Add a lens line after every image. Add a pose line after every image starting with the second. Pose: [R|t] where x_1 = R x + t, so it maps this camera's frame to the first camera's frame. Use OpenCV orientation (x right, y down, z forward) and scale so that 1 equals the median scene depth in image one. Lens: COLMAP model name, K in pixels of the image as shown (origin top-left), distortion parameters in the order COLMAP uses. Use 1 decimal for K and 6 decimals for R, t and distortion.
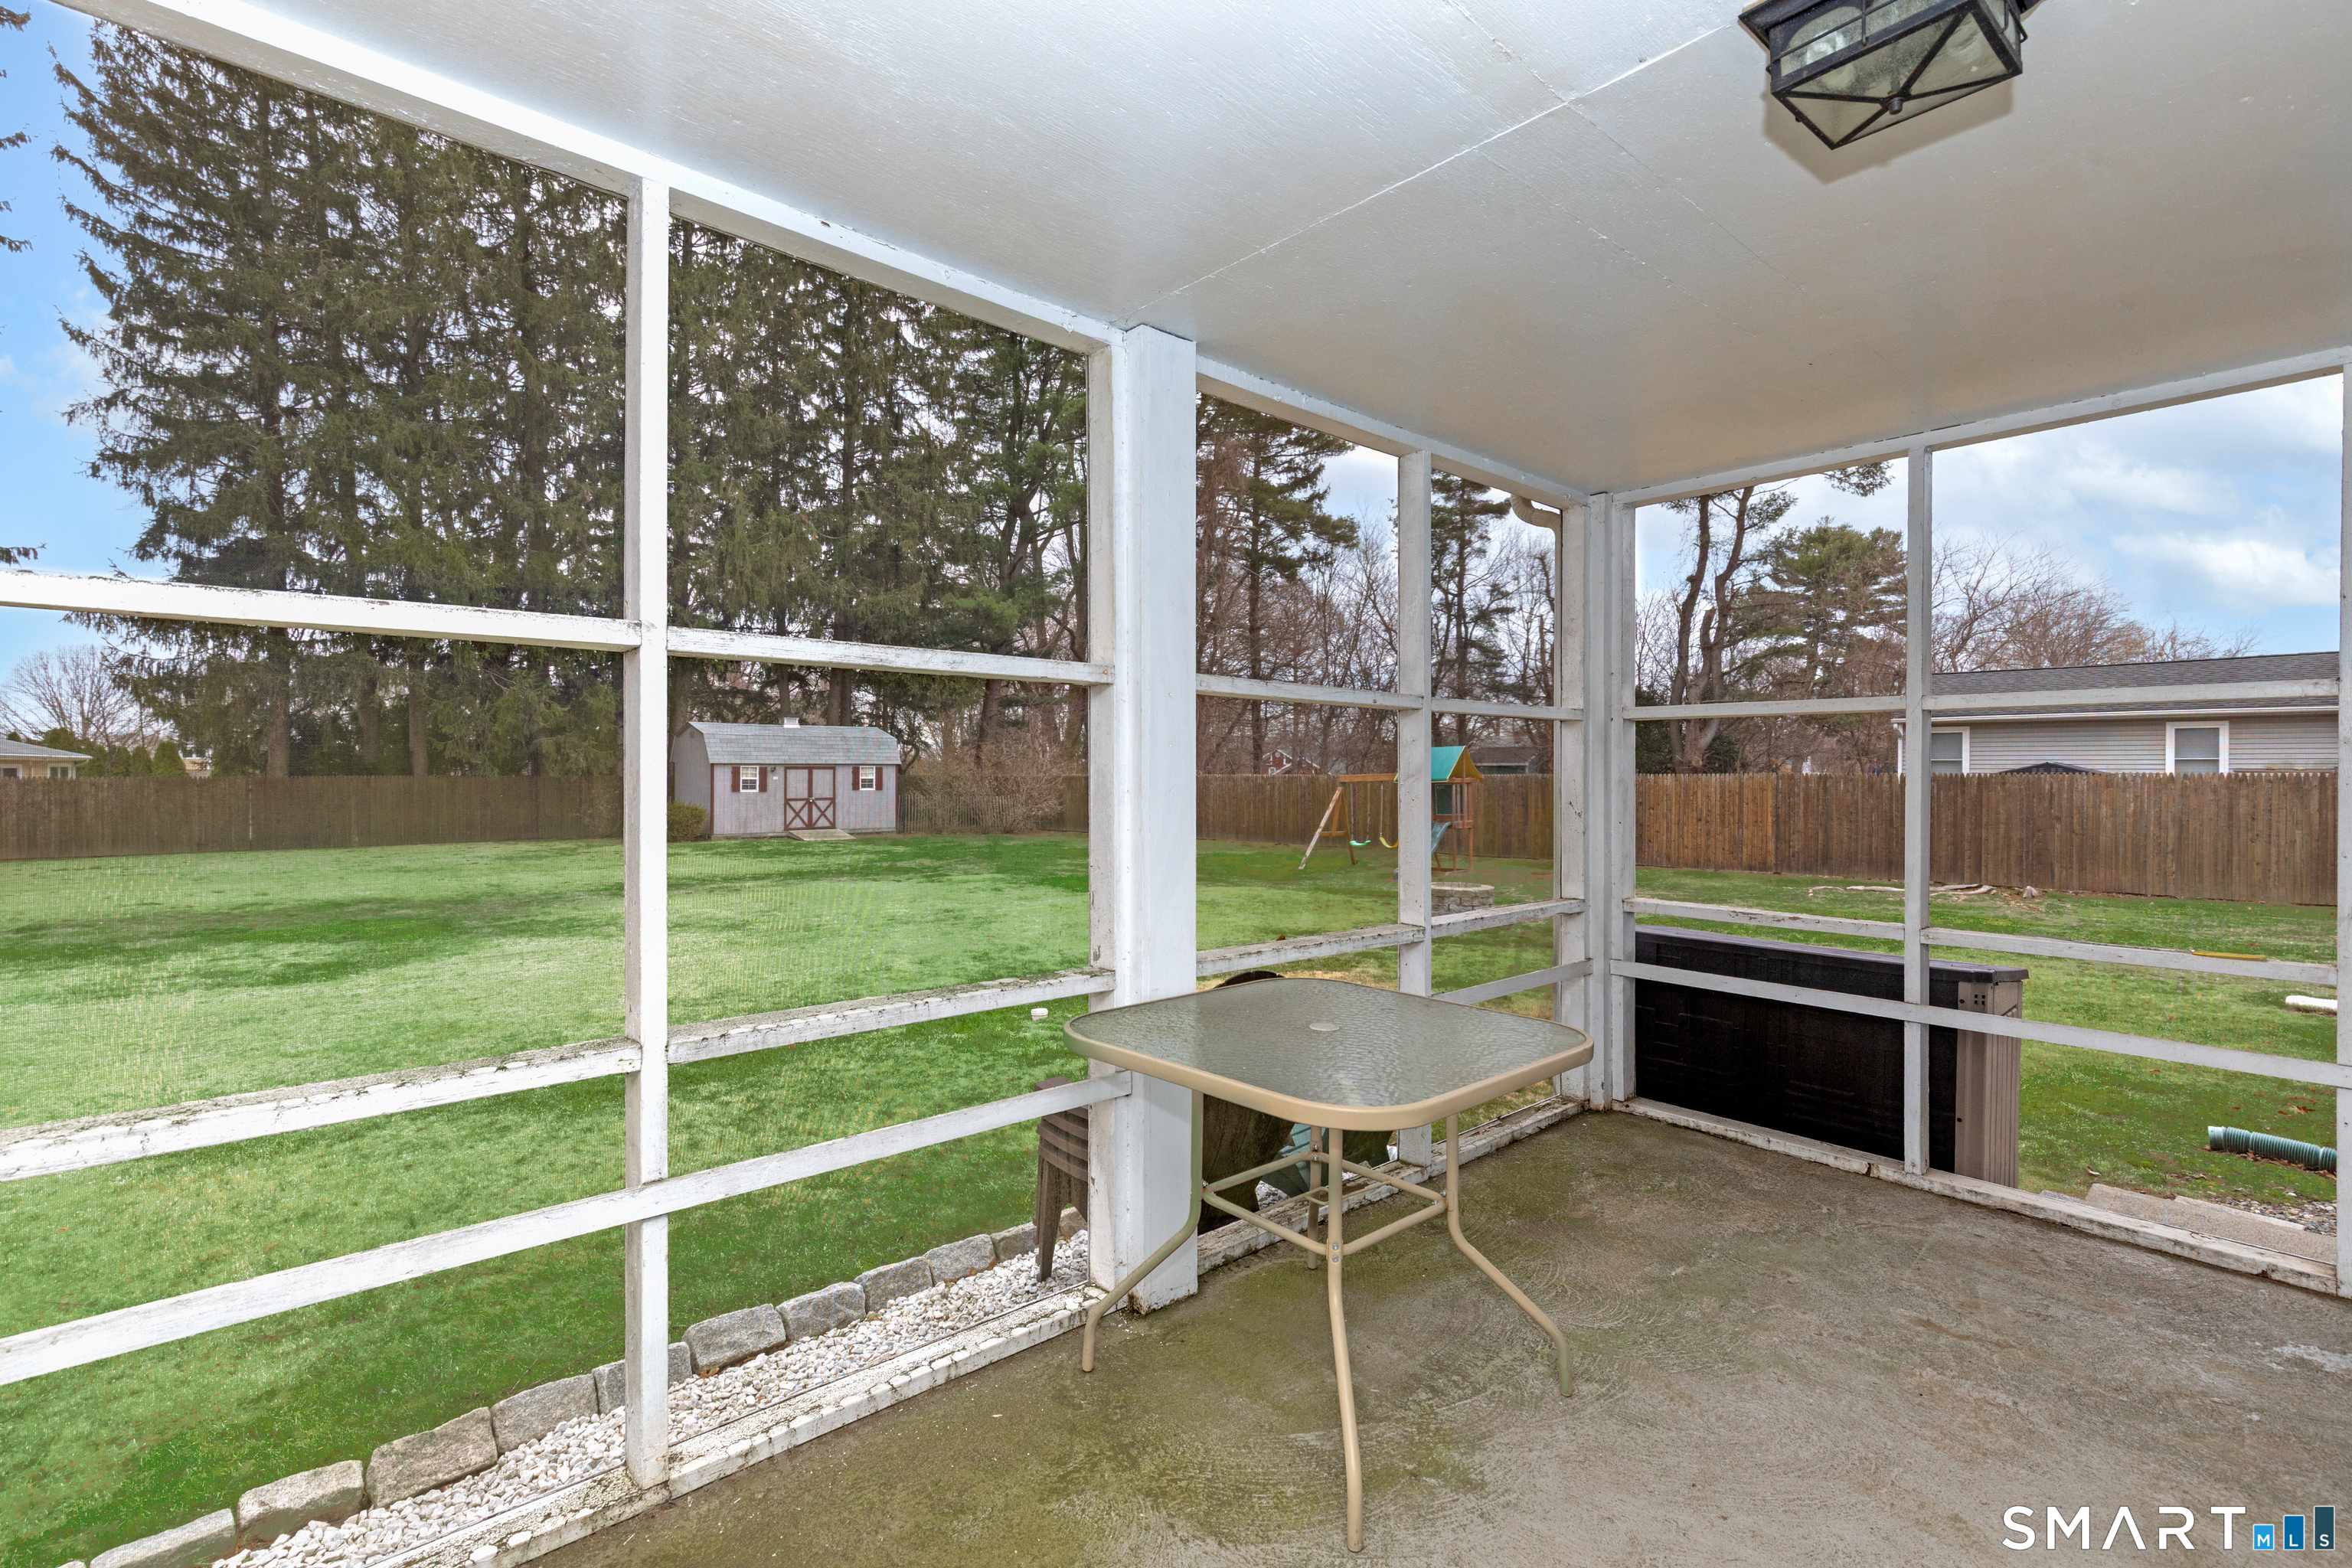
lens RADIAL K [[1079.9, 0, 1182.7], [0, 1079.9, 778.0], [0, 0, 1]] dist [-0.001864, -0.000369]
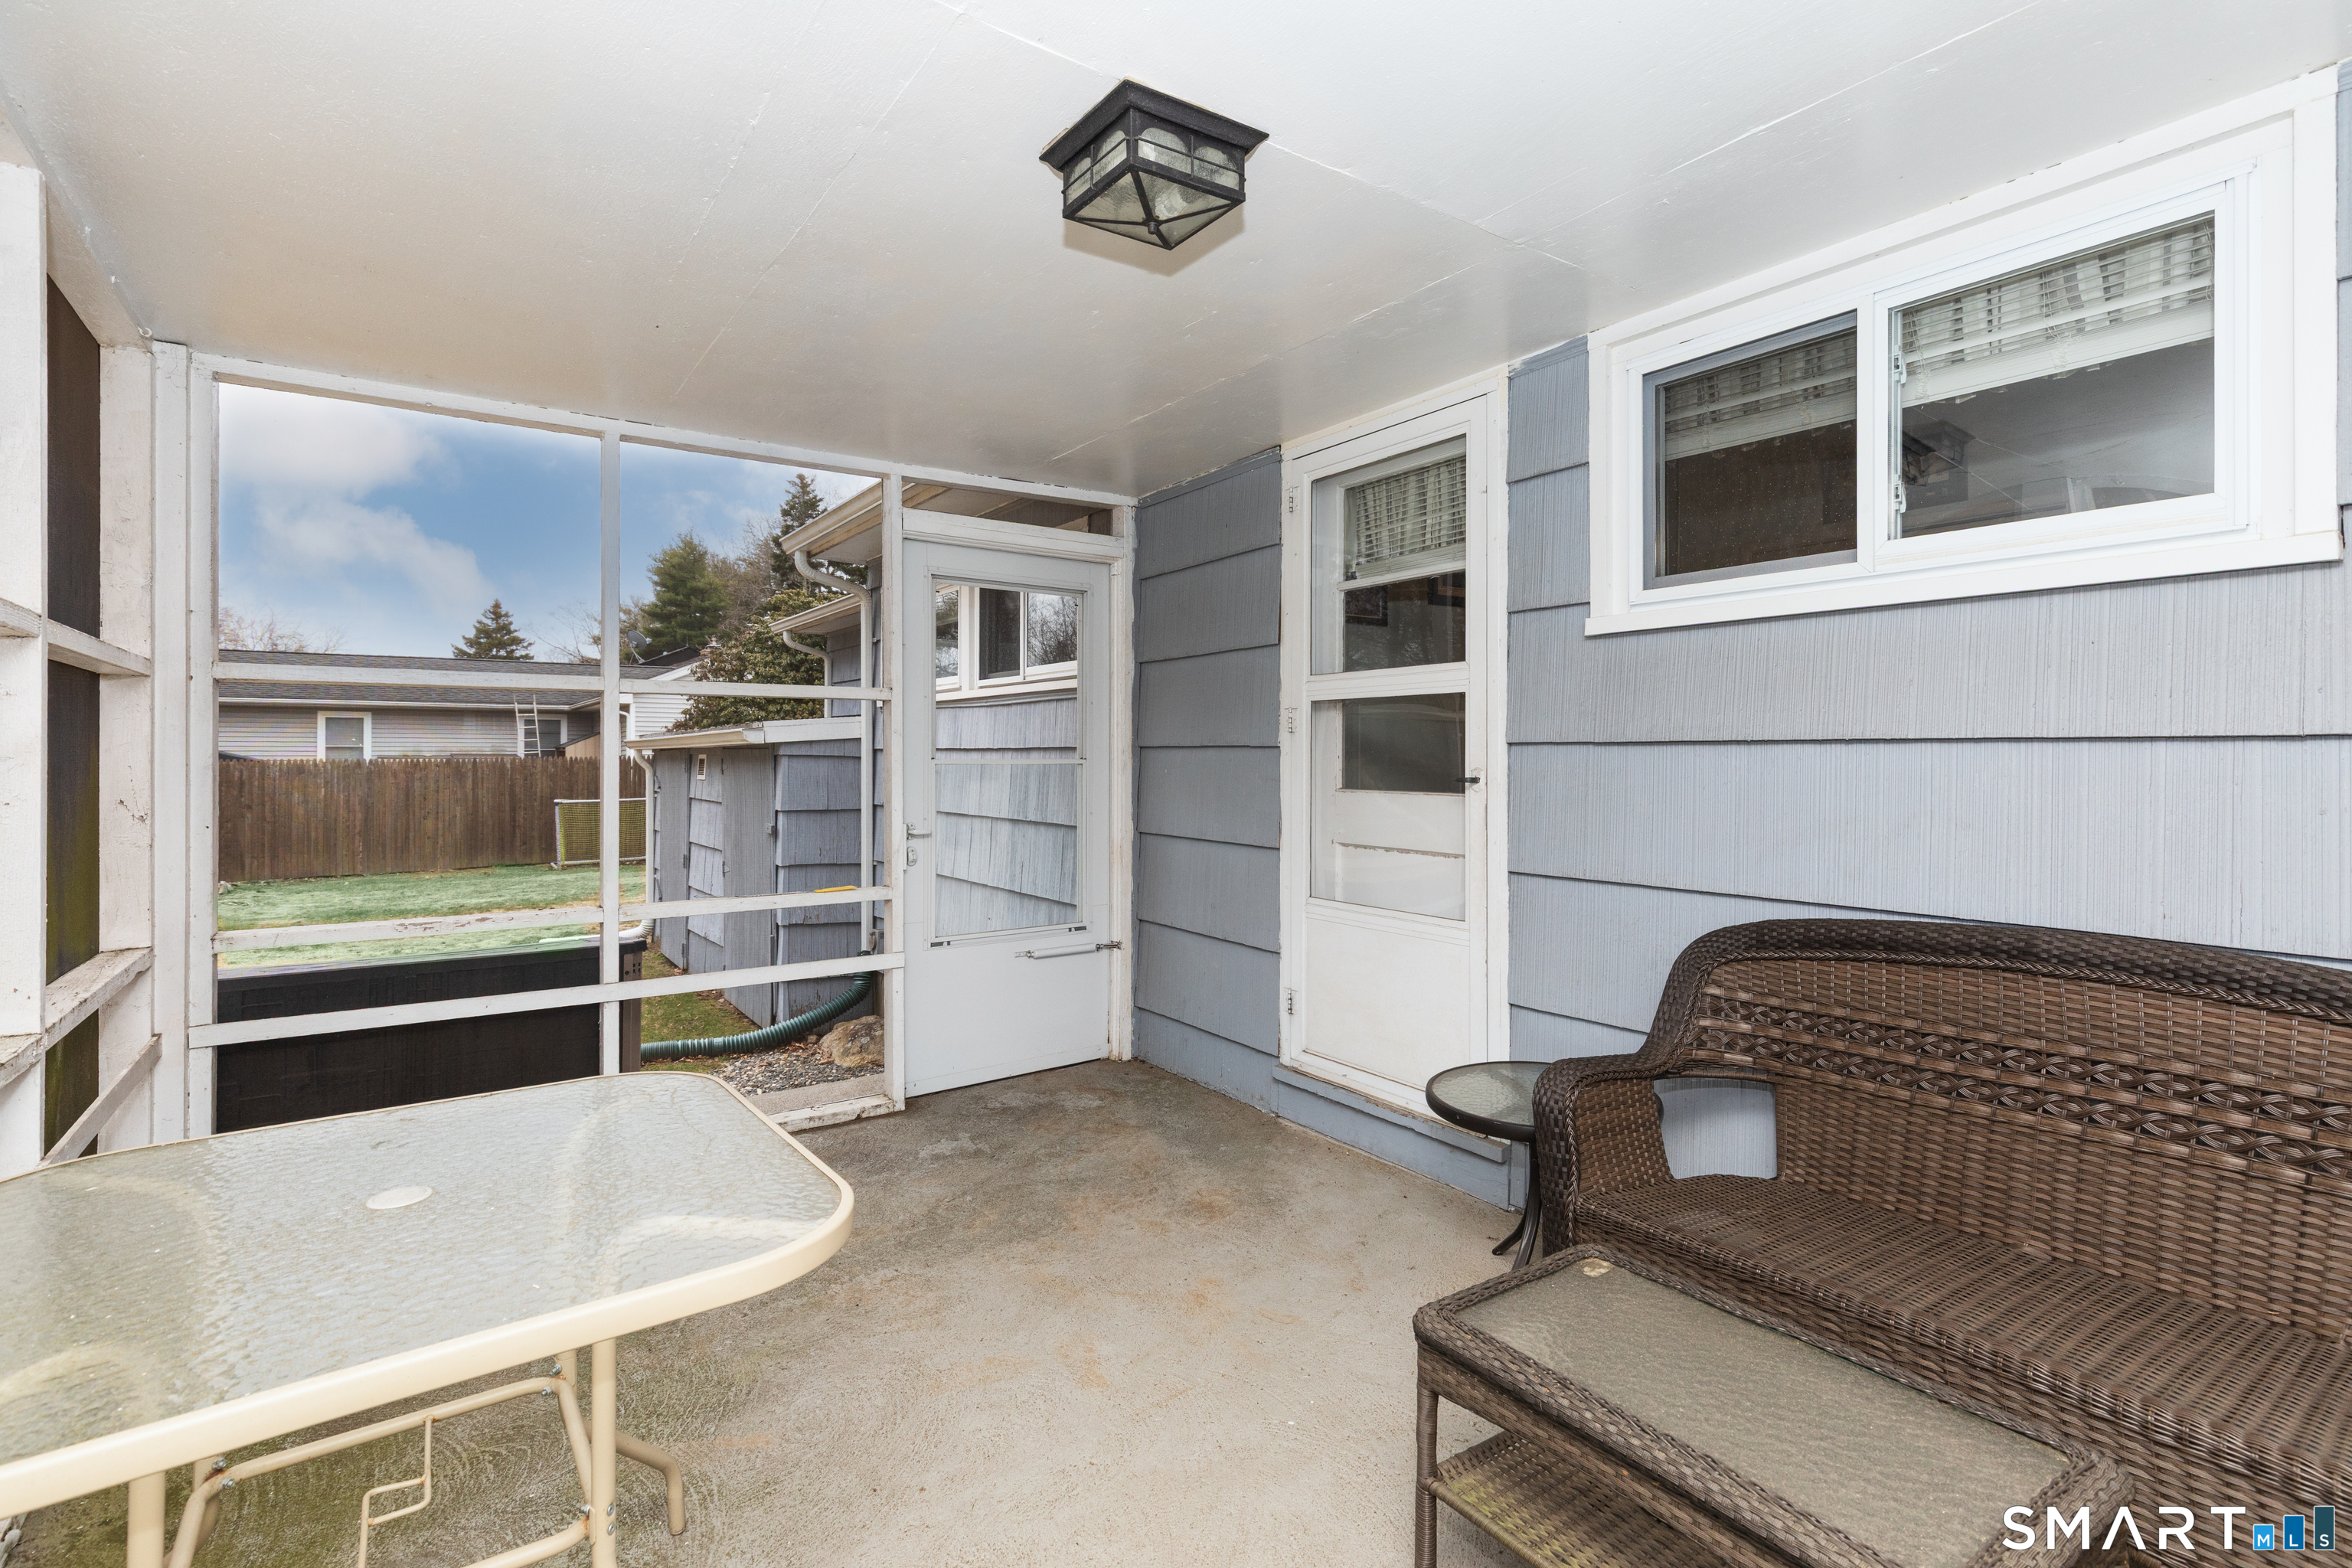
lens RADIAL K [[1079.9, 0, 1180.4], [0, 1079.9, 759.7], [0, 0, 1]] dist [-0.001864, -0.000369]
pose [[0.118191, -0.008243, 0.992957, -0.209874], [0.013913, 0.999881, 0.006645, 0.001990], [-0.992893, 0.013029, 0.118292, 0.289923]]
